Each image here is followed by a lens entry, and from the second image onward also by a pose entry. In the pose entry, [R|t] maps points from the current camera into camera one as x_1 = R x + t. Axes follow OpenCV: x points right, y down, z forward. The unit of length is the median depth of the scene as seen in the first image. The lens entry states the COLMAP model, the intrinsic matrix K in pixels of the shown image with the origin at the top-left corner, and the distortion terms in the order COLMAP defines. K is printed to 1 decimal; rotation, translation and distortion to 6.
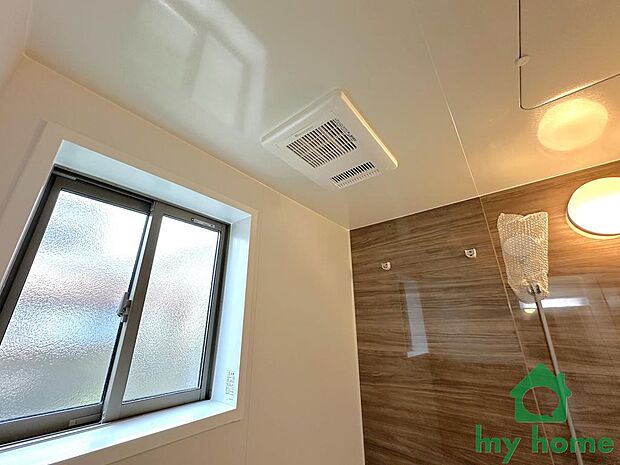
lens RADIAL K [[247.7, 0, 310.0], [0, 247.7, 233.7], [0, 0, 1]] dist [-0.003799, 0.000025]
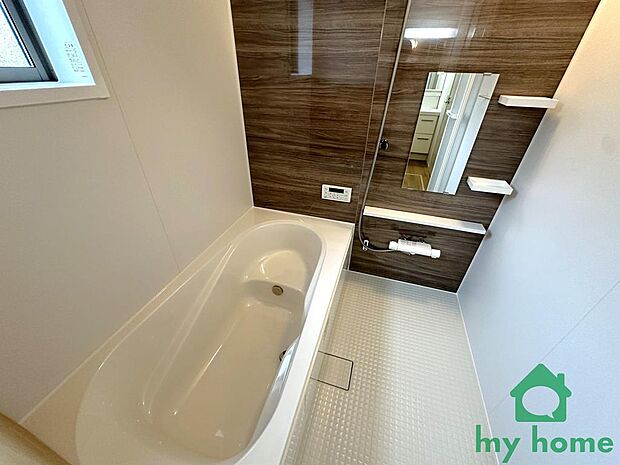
lens RADIAL K [[247.7, 0, 310.9], [0, 247.7, 232.9], [0, 0, 1]] dist [-0.003799, 0.000025]
pose [[0.928597, -0.184133, 0.322184, 0.033719], [-0.154402, 0.597775, 0.786655, 0.115007], [-0.337442, -0.780231, 0.526661, -0.126569]]
